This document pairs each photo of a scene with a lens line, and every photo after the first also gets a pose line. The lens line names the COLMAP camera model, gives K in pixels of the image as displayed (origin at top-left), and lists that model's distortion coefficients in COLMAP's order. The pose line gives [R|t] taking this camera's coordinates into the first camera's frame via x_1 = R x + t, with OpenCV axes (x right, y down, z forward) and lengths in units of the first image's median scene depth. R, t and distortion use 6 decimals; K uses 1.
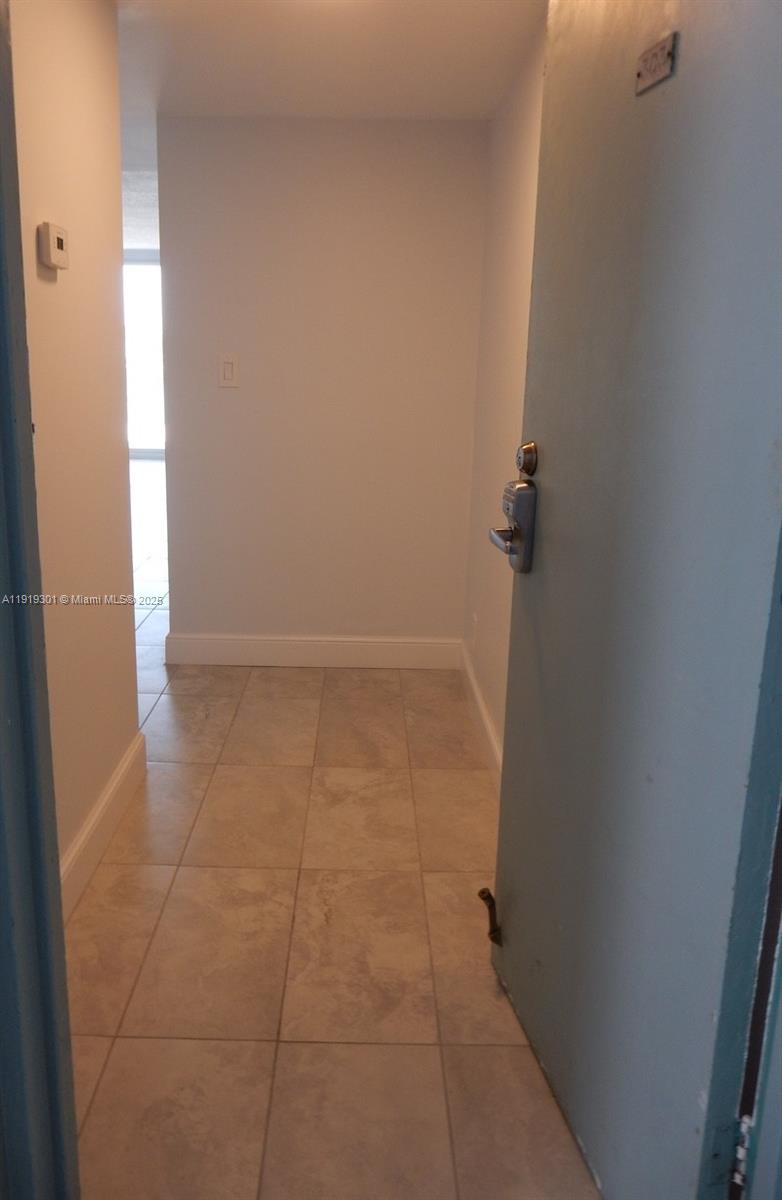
lens RADIAL K [[905.7, 0, 391.0], [0, 905.7, 600.0], [0, 0, 1]] dist [-0.003916, -0.001486]
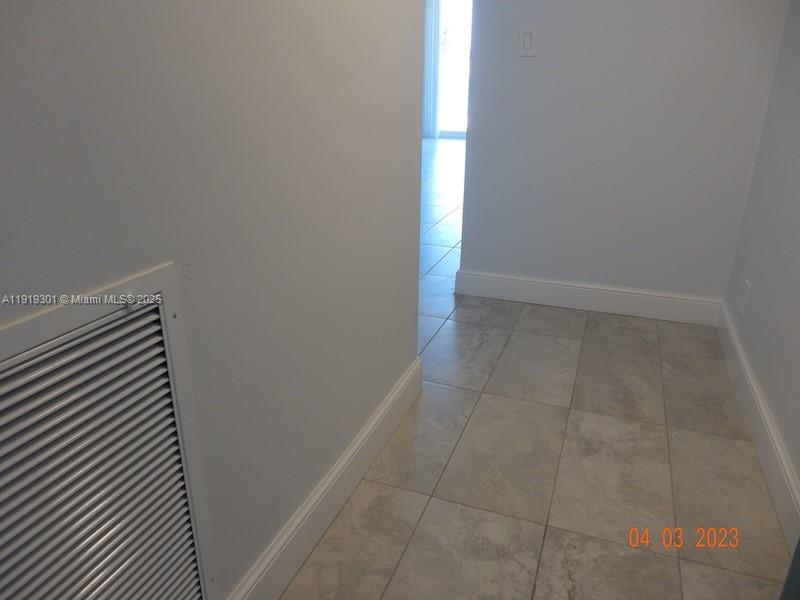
lens RADIAL K [[582.2, 0, 400.0], [0, 582.2, 300.0], [0, 0, 1]] dist [-0.011665, 0.002124]
pose [[0.926025, 0.114733, -0.359602, -0.041194], [-0.077812, 0.990247, 0.115568, -0.008587], [0.369354, -0.079037, 0.925921, 0.310669]]
